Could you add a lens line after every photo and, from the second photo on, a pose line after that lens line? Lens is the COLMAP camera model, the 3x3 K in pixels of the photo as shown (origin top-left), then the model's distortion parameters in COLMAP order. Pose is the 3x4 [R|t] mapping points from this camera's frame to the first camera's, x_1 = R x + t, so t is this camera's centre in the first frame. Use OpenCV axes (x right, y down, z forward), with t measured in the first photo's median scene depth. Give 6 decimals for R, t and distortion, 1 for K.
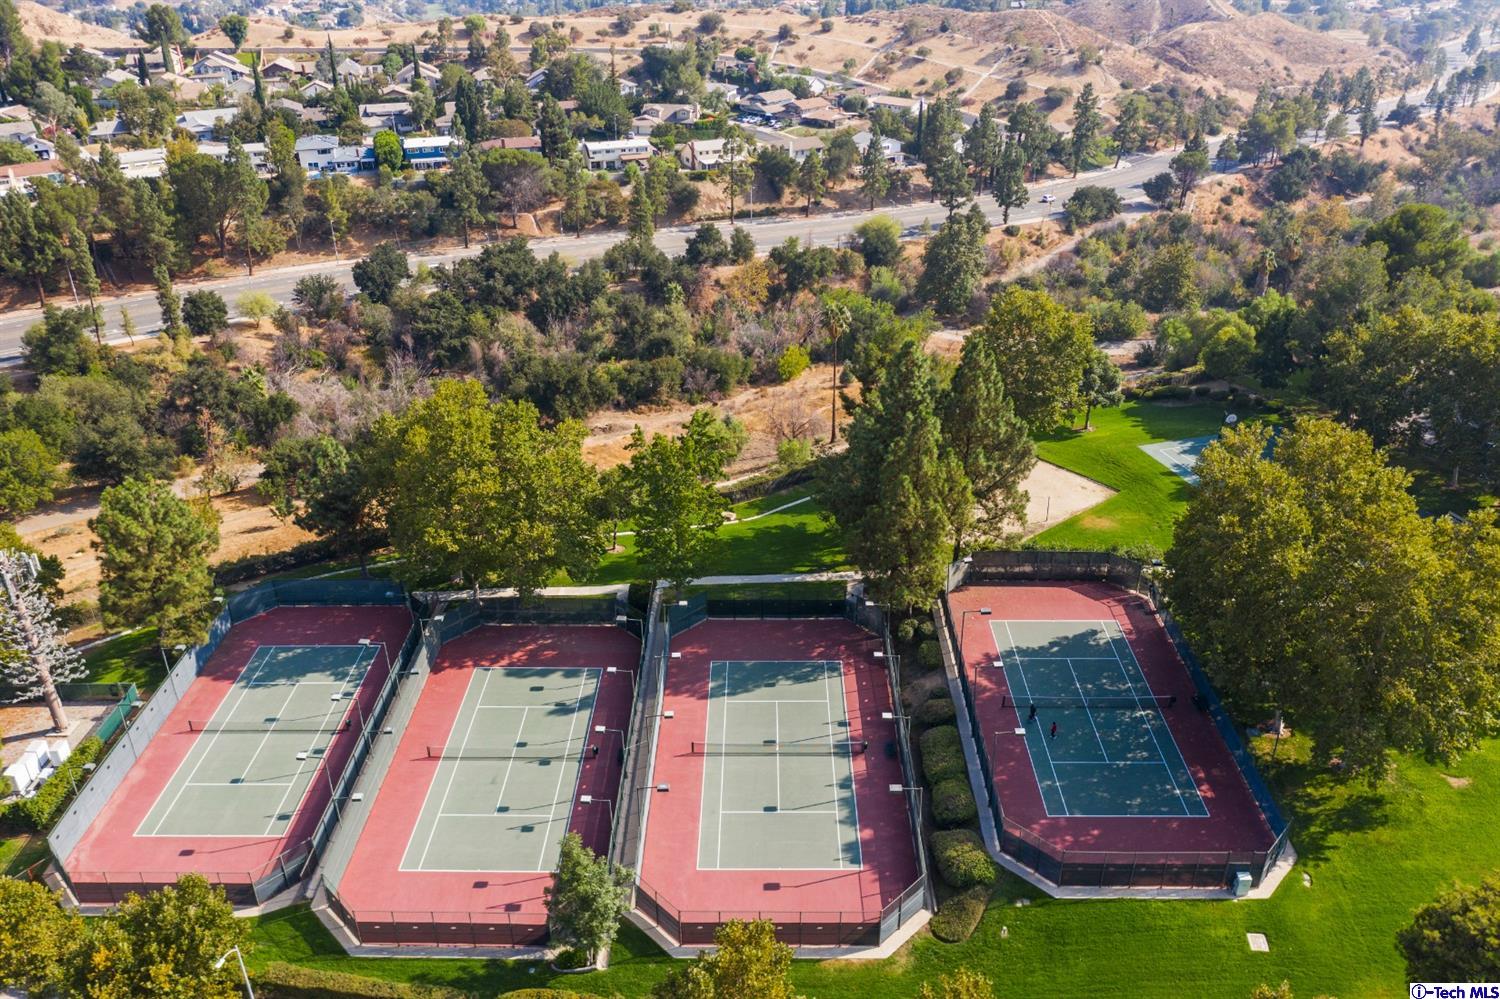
lens RADIAL K [[1178.8, 0, 755.9], [0, 1178.8, 497.0], [0, 0, 1]] dist [-0.003484, 0.004925]
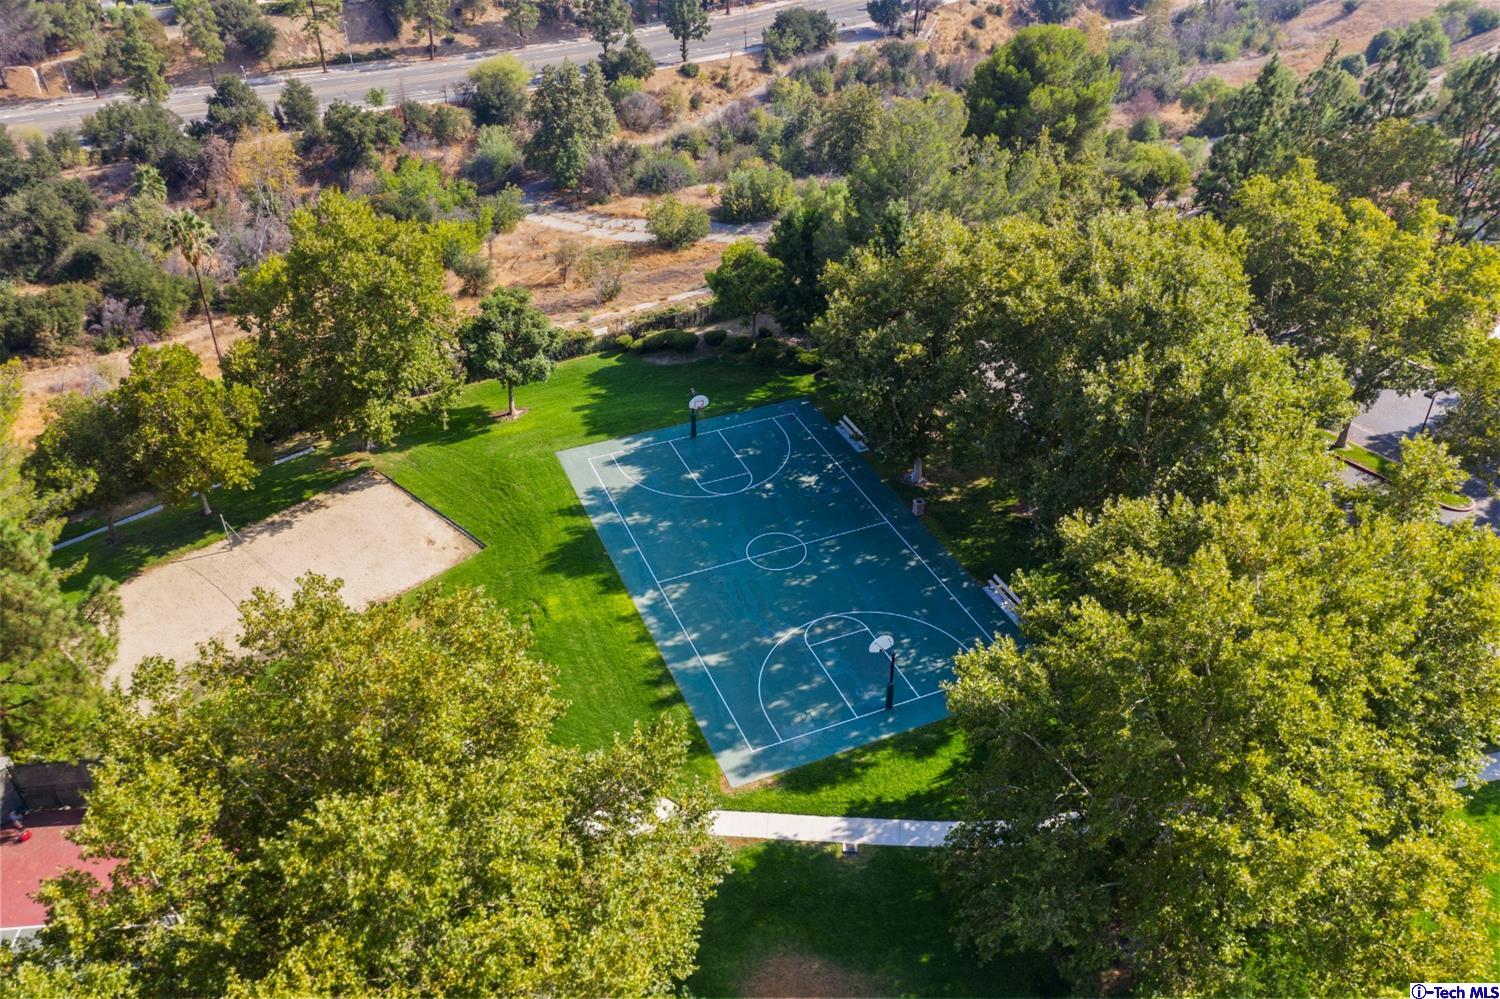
lens RADIAL K [[1178.8, 0, 746.6], [0, 1178.8, 497.3], [0, 0, 1]] dist [-0.003484, 0.004925]
pose [[0.994953, -0.059075, 0.081113, 0.179797], [0.048048, 0.990119, 0.131741, -0.046341], [-0.088094, -0.127179, 0.987960, 0.185407]]
